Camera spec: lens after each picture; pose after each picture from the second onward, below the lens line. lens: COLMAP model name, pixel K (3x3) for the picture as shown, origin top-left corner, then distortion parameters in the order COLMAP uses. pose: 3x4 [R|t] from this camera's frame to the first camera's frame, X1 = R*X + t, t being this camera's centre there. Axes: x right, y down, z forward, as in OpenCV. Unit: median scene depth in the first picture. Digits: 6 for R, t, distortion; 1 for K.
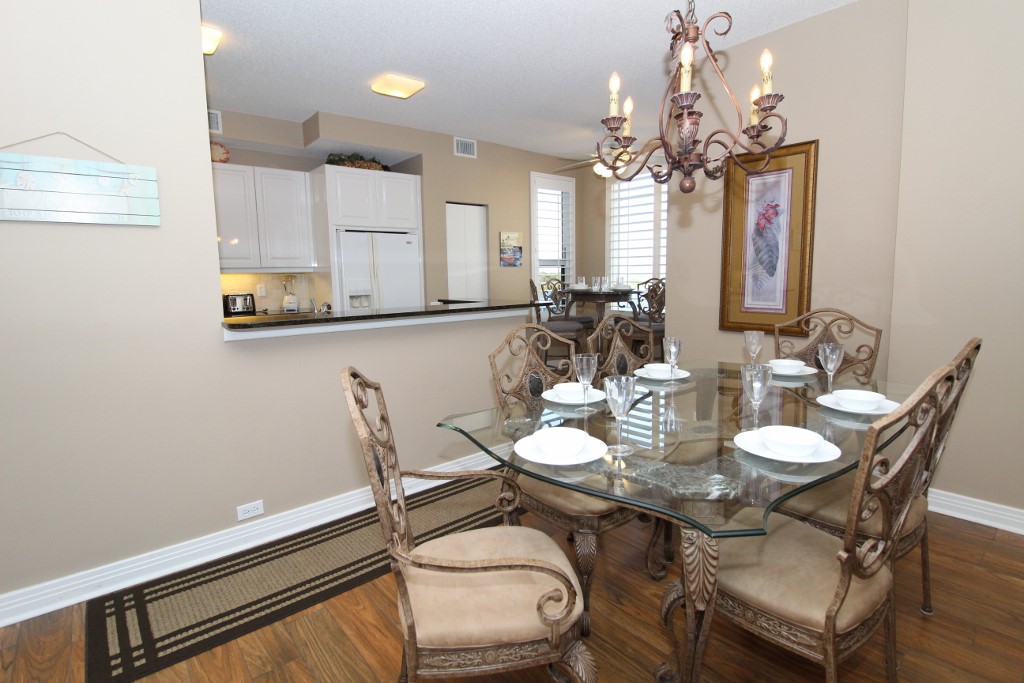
lens RADIAL K [[512.1, 0, 512.0], [0, 512.1, 341.5], [0, 0, 1]] dist [0.001979, 0.000197]
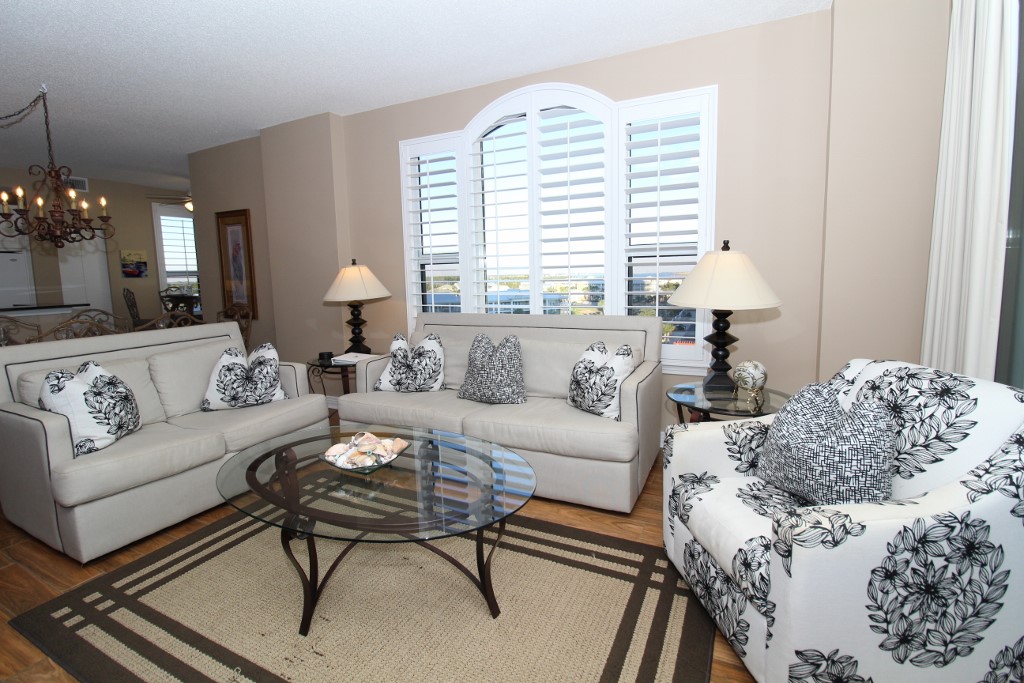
lens RADIAL K [[476.1, 0, 512.9], [0, 476.1, 329.3], [0, 0, 1]] dist [-0.016616, -0.001504]
pose [[0.917855, -0.040893, 0.394804, 0.666581], [0.050458, 0.998630, -0.013870, 0.082039], [-0.393696, 0.032651, 0.918660, -0.748783]]
